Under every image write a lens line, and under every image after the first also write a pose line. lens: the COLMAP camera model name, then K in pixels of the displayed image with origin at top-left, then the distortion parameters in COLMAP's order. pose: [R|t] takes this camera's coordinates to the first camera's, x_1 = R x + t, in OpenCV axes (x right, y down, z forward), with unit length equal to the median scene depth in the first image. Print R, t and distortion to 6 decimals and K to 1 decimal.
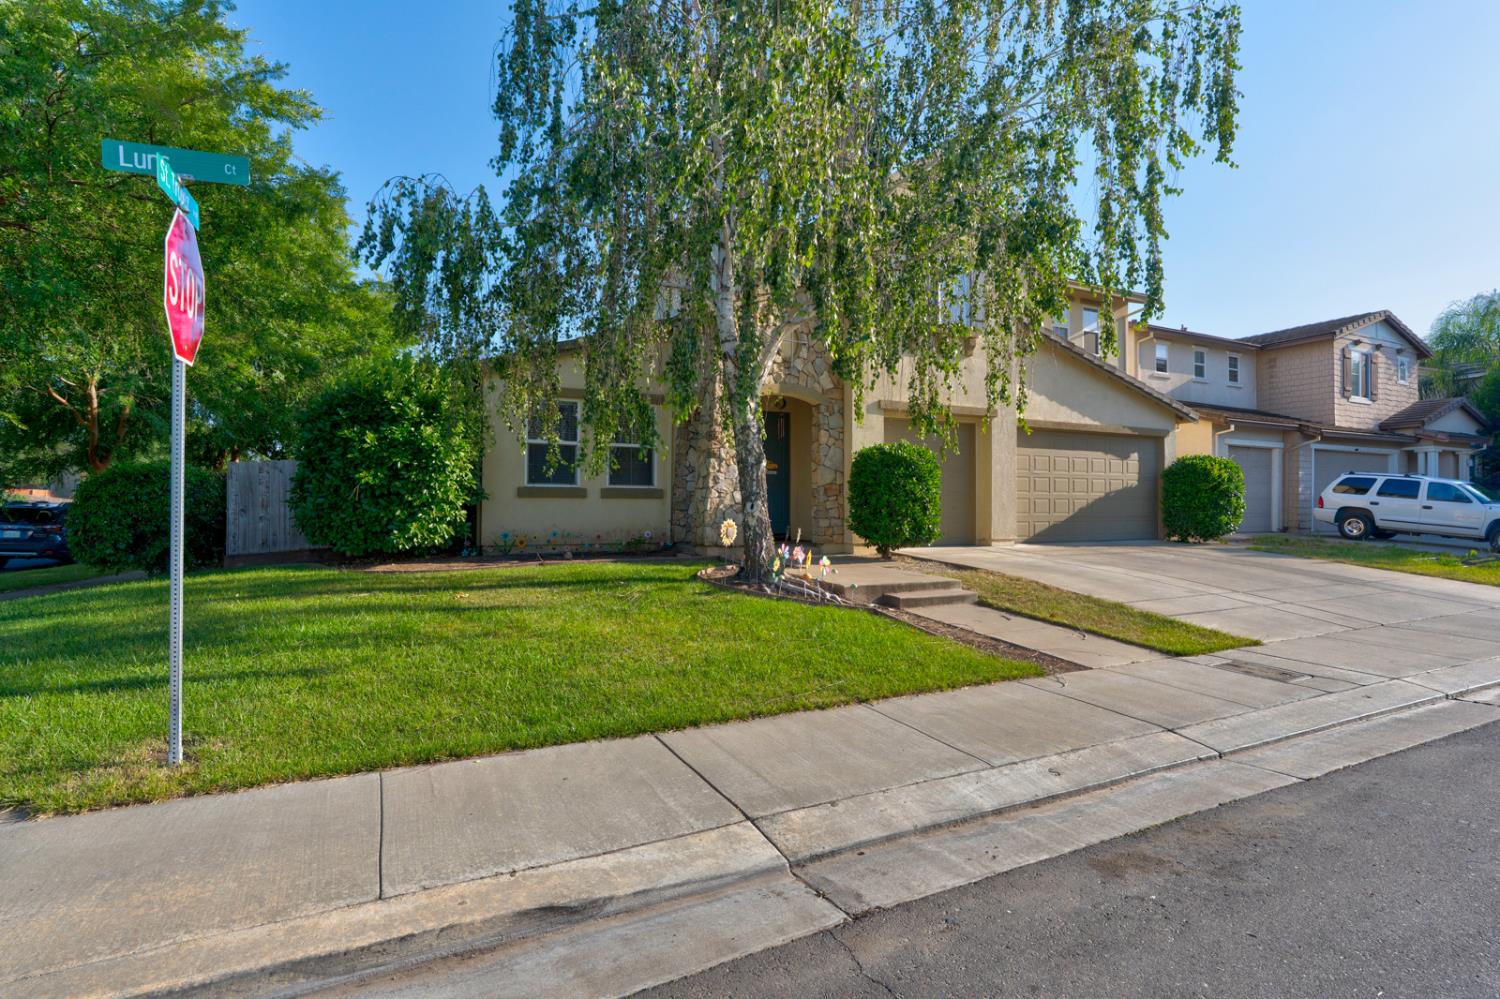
lens RADIAL K [[731.9, 0, 775.7], [0, 731.9, 498.3], [0, 0, 1]] dist [0.000731, 0.000686]
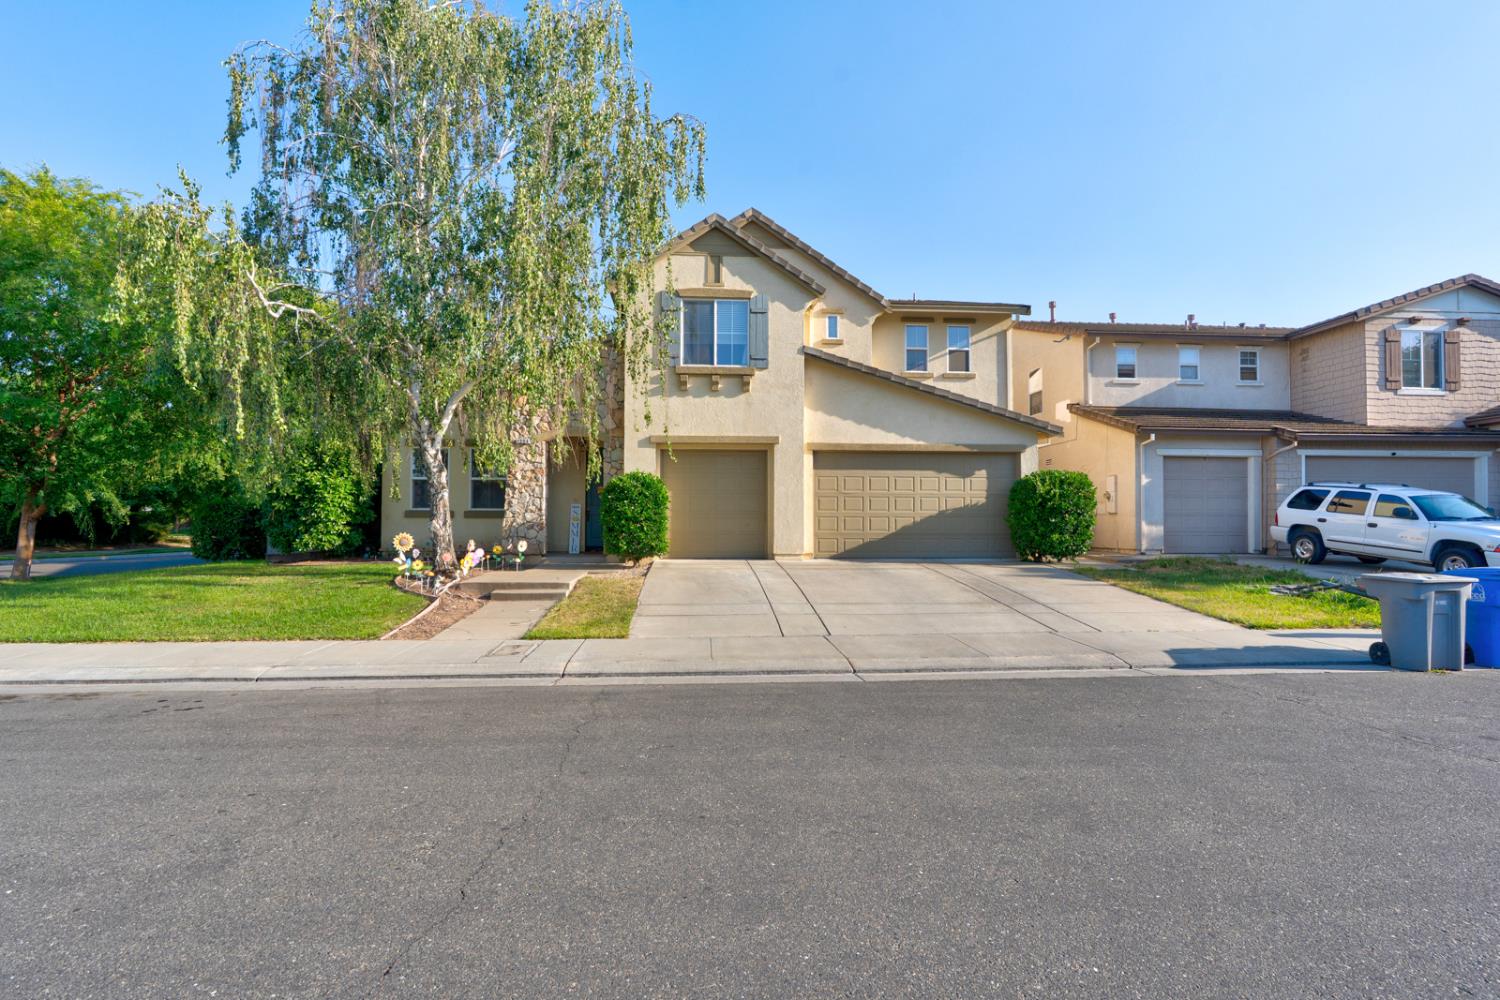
lens RADIAL K [[712.6, 0, 750.0], [0, 712.6, 500.0], [0, 0, 1]] dist [-0.002400, -0.000265]
pose [[0.915608, -0.013969, -0.401829, 0.567713], [0.004250, 0.999677, -0.025068, 0.001190], [0.402049, 0.021245, 0.915371, -0.004666]]
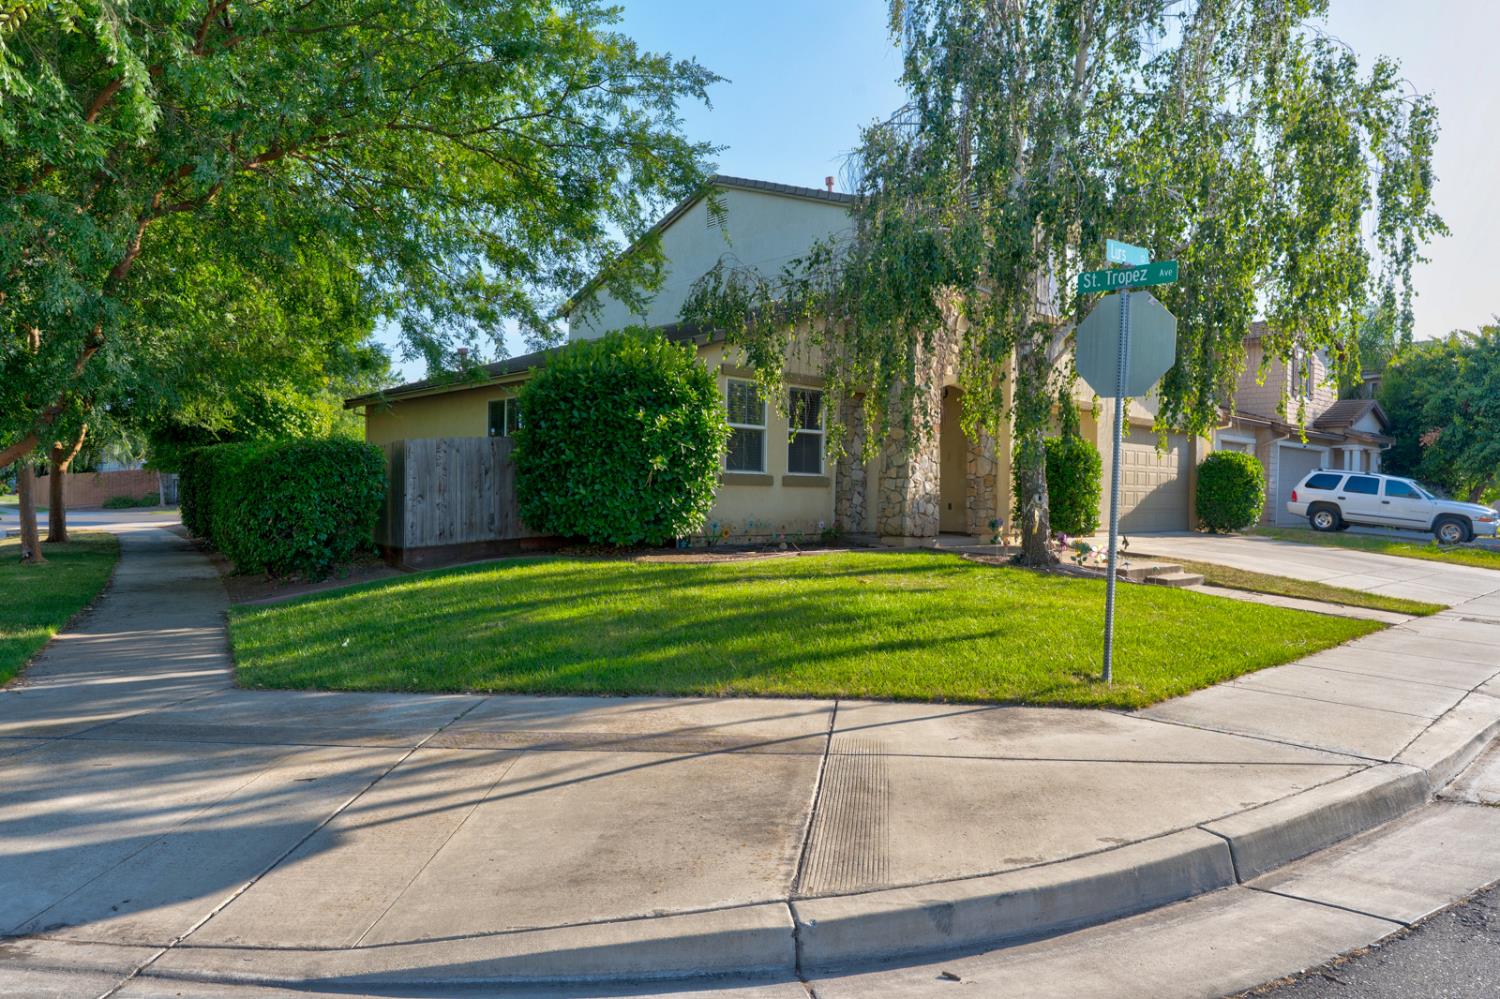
lens RADIAL K [[953.7, 0, 753.4], [0, 953.7, 520.1], [0, 0, 1]] dist [-0.005841, -0.001599]
pose [[0.959471, 0.002689, 0.281795, -0.444236], [-0.013917, 0.999186, 0.037852, -0.001951], [-0.281464, -0.040239, 0.958728, -0.121877]]
